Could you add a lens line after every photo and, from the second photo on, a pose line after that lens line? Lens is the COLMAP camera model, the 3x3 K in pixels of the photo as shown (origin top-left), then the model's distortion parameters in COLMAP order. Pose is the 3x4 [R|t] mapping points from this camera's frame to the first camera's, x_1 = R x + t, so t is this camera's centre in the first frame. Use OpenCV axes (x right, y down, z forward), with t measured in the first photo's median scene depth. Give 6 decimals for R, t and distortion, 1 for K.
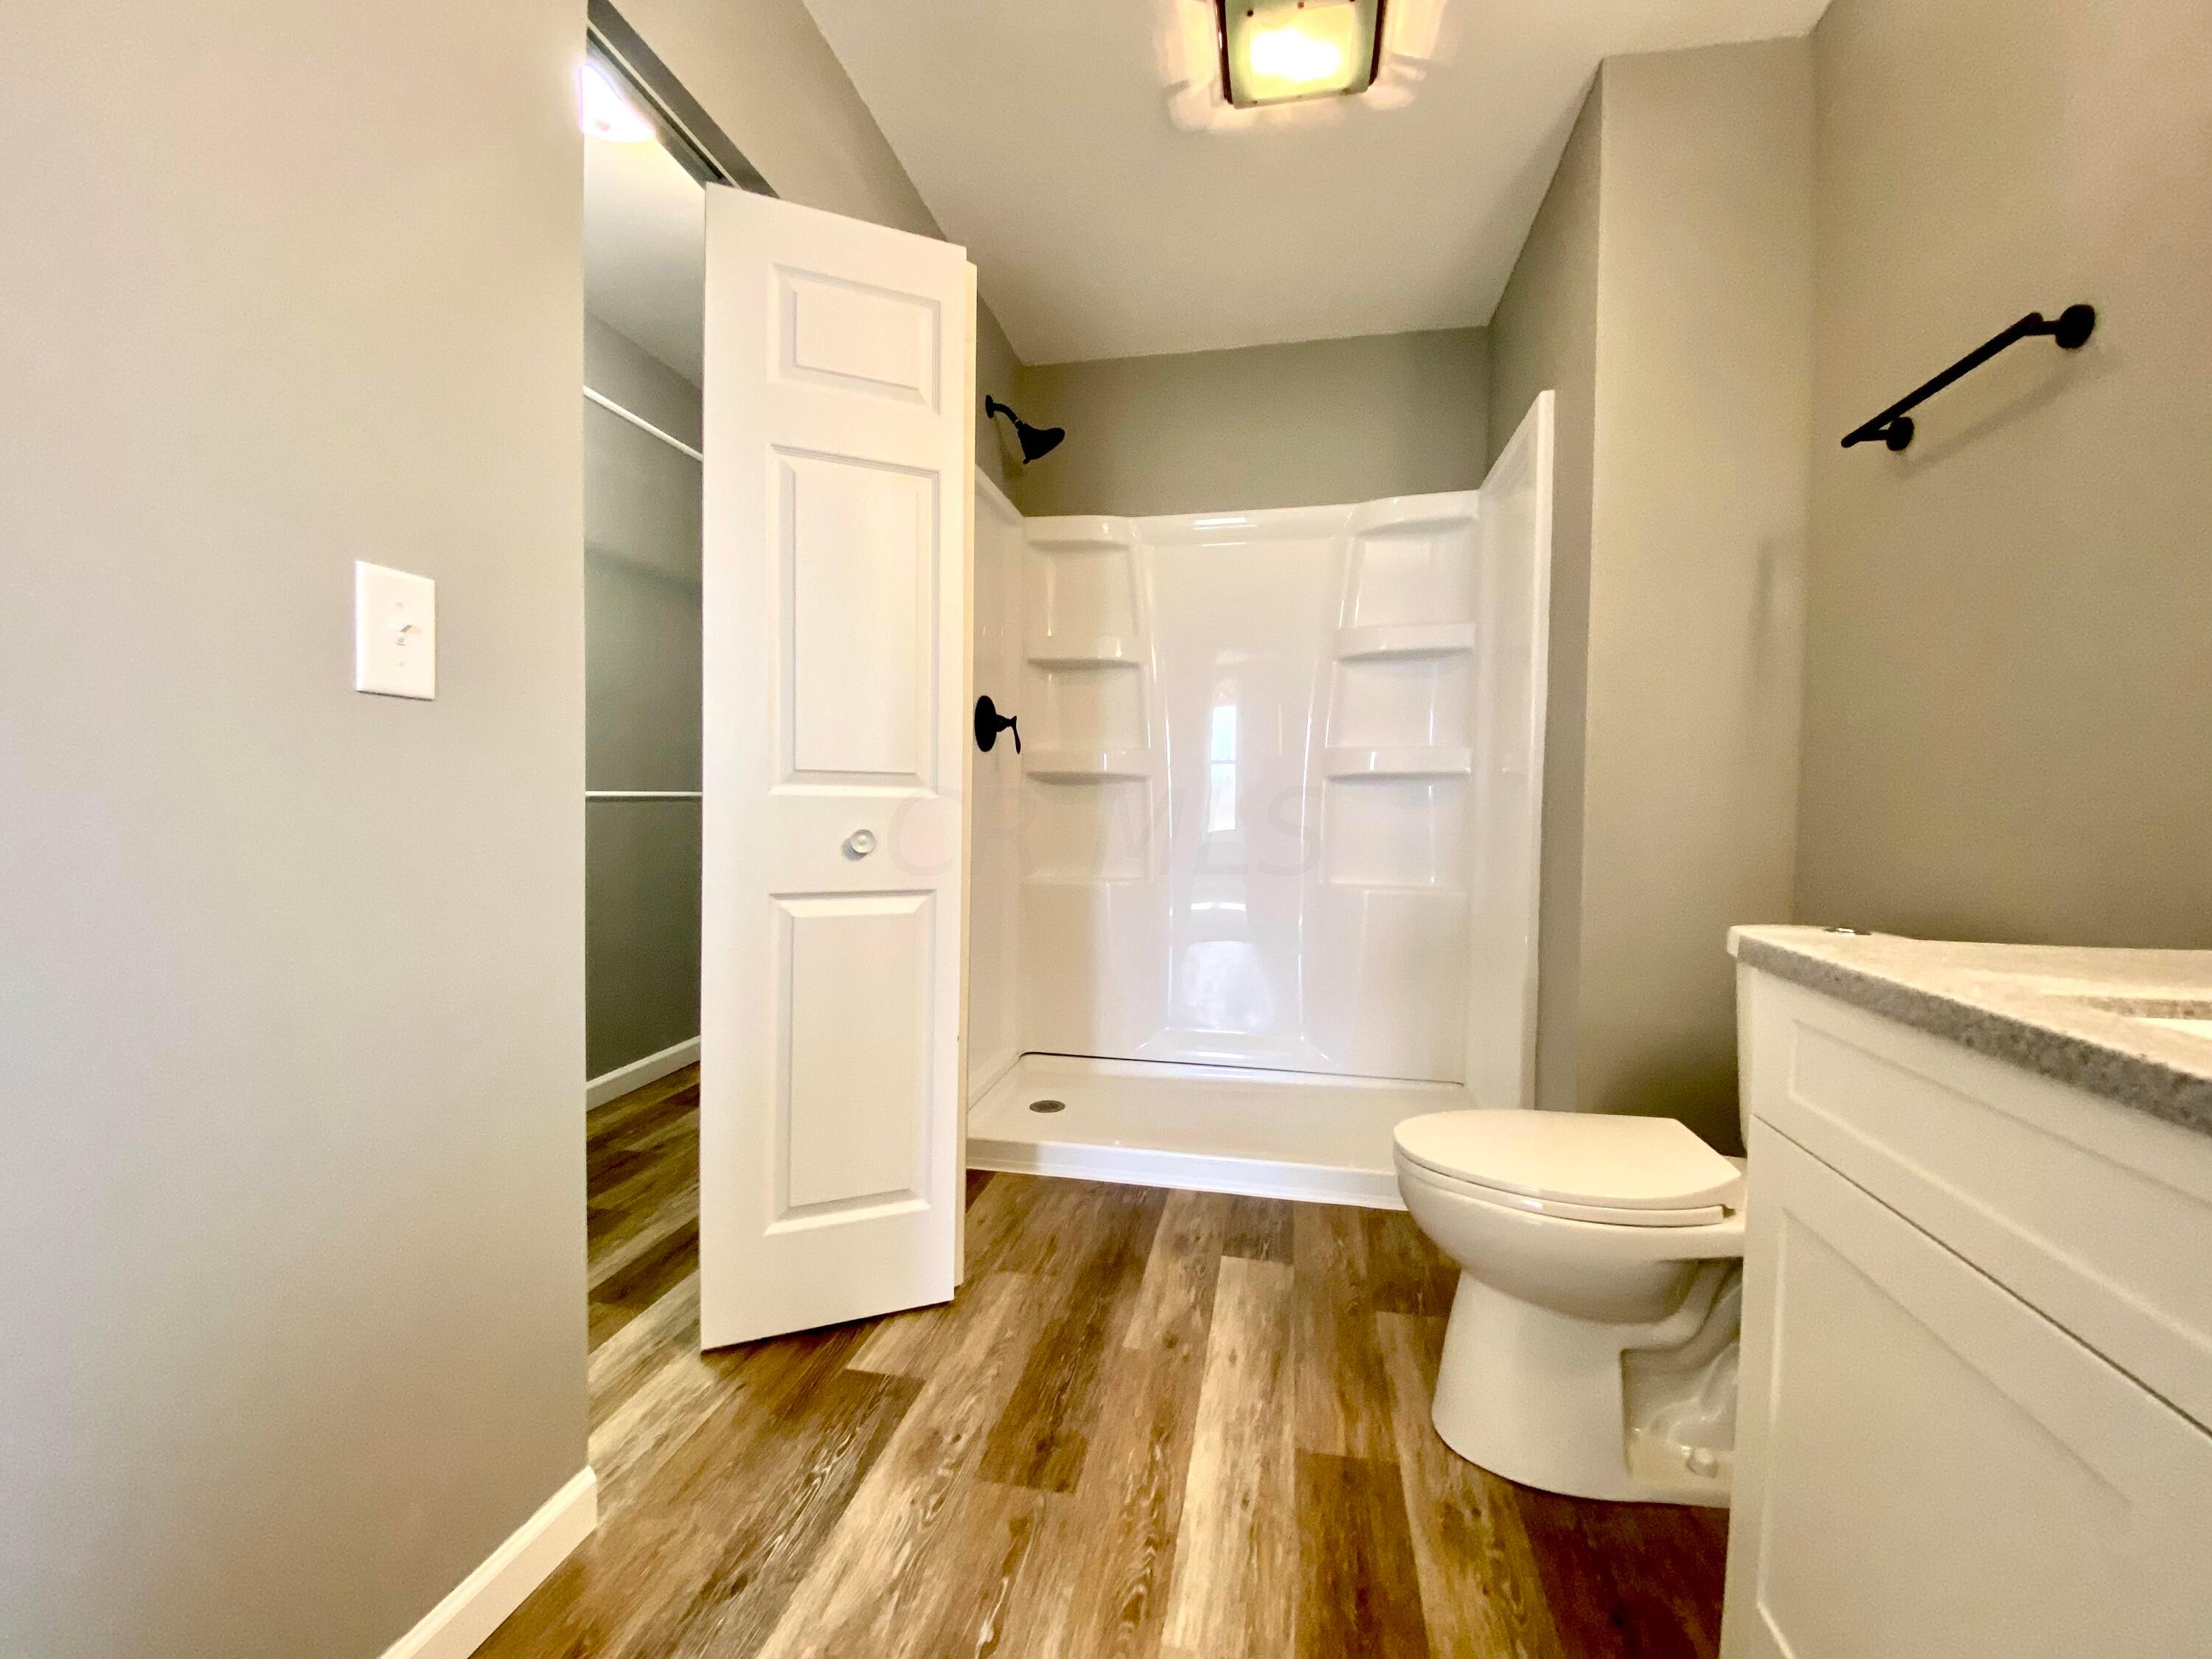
lens RADIAL K [[912.4, 0, 1108.5], [0, 912.4, 829.3], [0, 0, 1]] dist [-0.002486, -0.000465]
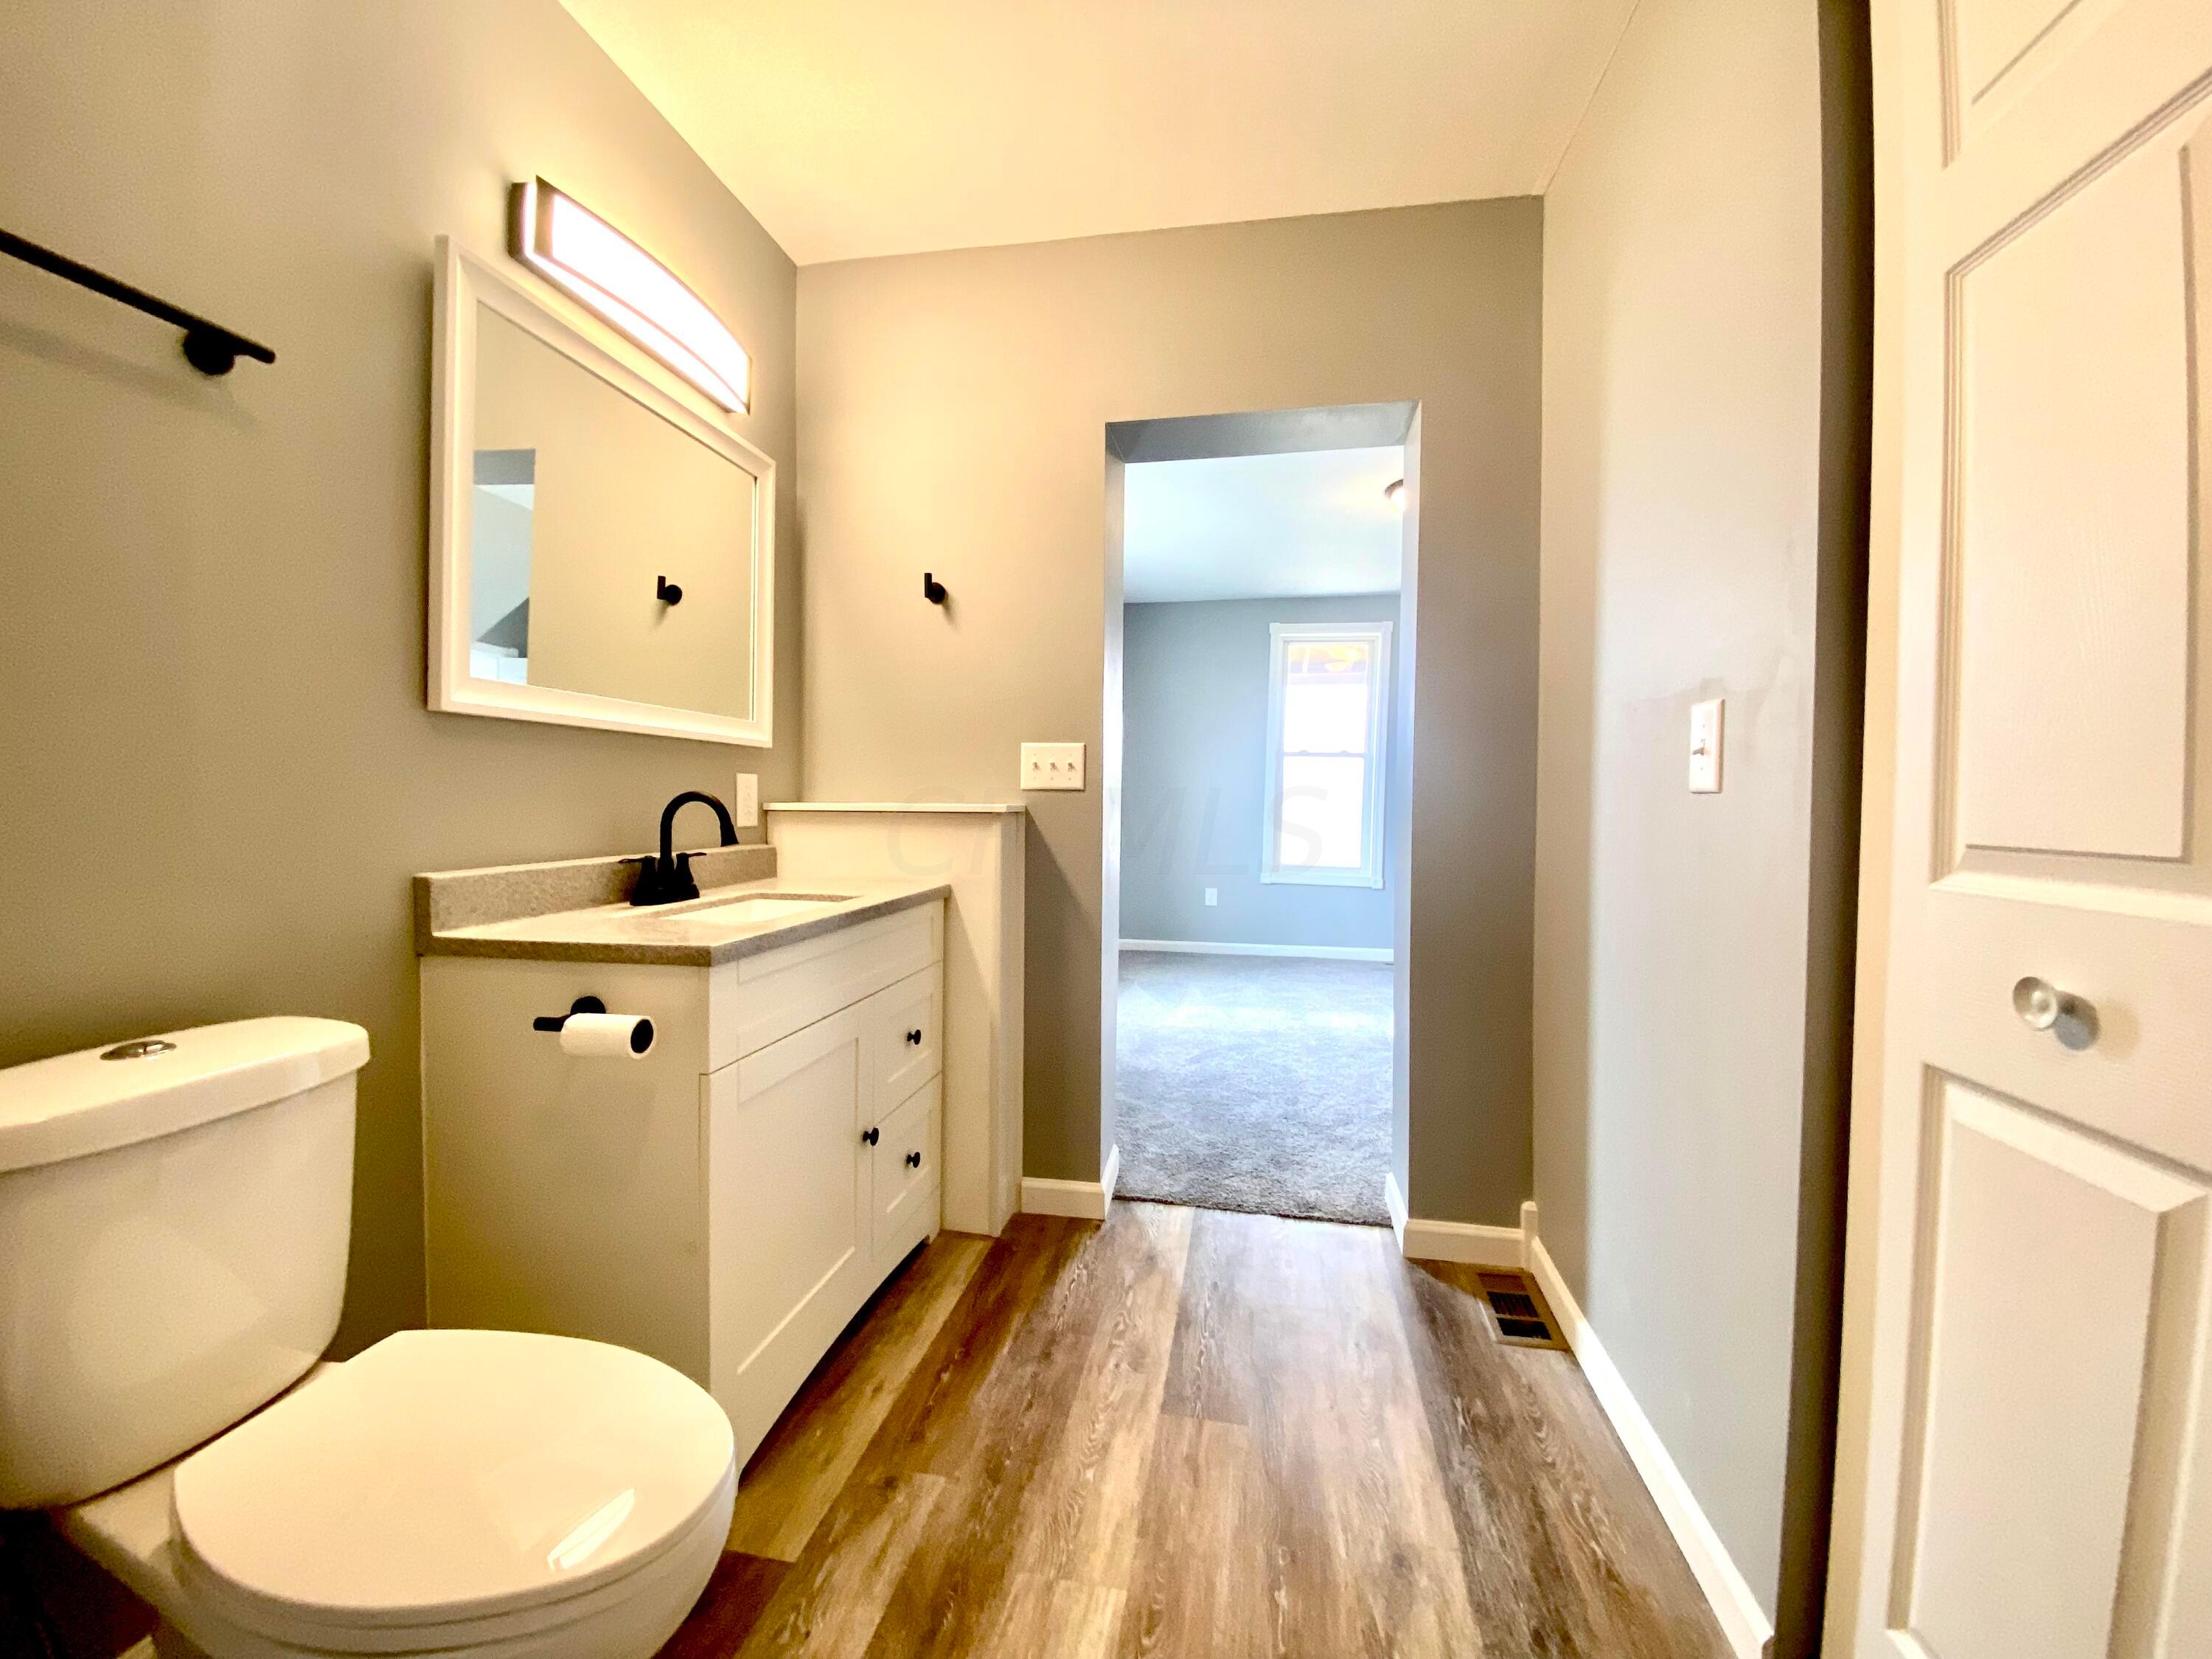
lens RADIAL K [[912.4, 0, 1113.5], [0, 912.4, 831.5], [0, 0, 1]] dist [-0.002486, -0.000465]
pose [[-0.999354, -0.024066, -0.026702, 0.125192], [-0.025837, 0.997344, 0.068095, -0.137944], [0.024992, 0.068740, -0.997321, 2.011065]]
